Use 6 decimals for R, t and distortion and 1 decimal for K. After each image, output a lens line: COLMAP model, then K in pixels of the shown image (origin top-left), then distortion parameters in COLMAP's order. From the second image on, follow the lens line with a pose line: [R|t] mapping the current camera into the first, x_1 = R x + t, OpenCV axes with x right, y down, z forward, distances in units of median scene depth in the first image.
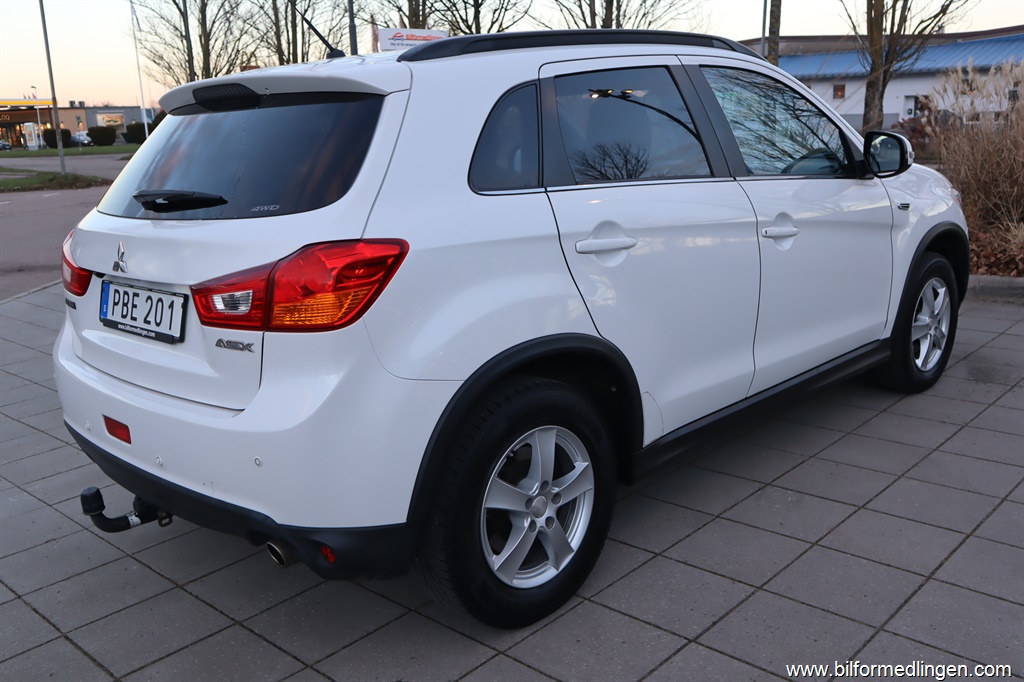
lens RADIAL K [[952.9, 0, 511.3], [0, 952.9, 338.3], [0, 0, 1]] dist [-0.046530, 0.000000]
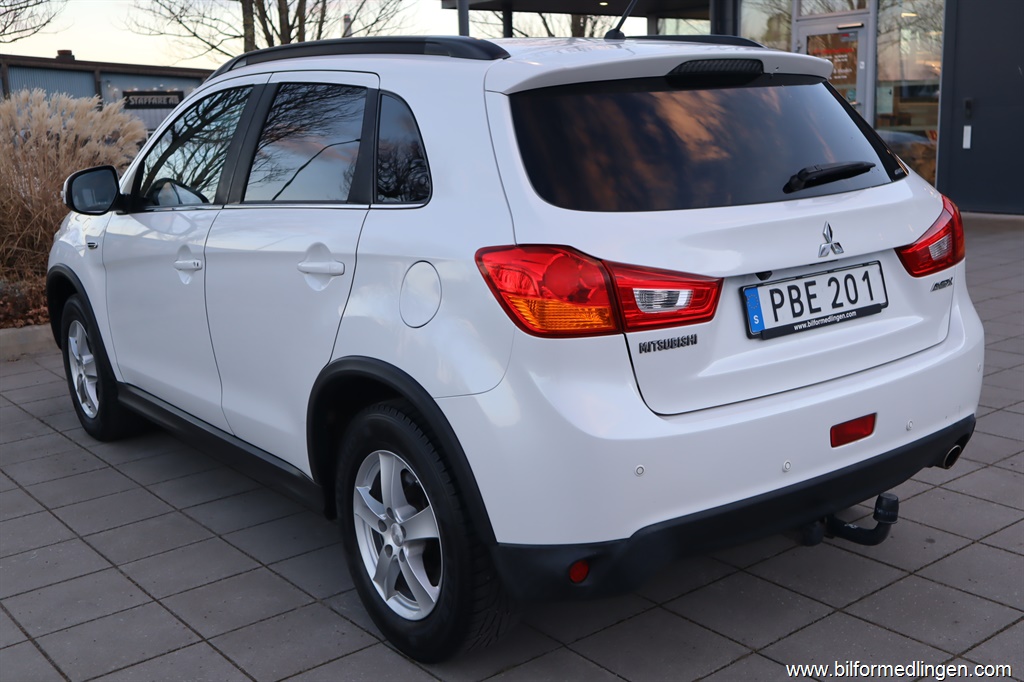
lens RADIAL K [[1176.6, 0, 512.4], [0, 1176.6, 341.6], [0, 0, 1]] dist [0.021782, 0.000000]
pose [[0.127750, -0.149879, 0.980416, -1.568954], [0.252610, 0.960832, 0.113969, -0.196218], [-0.959097, 0.233104, 0.160607, 1.129375]]
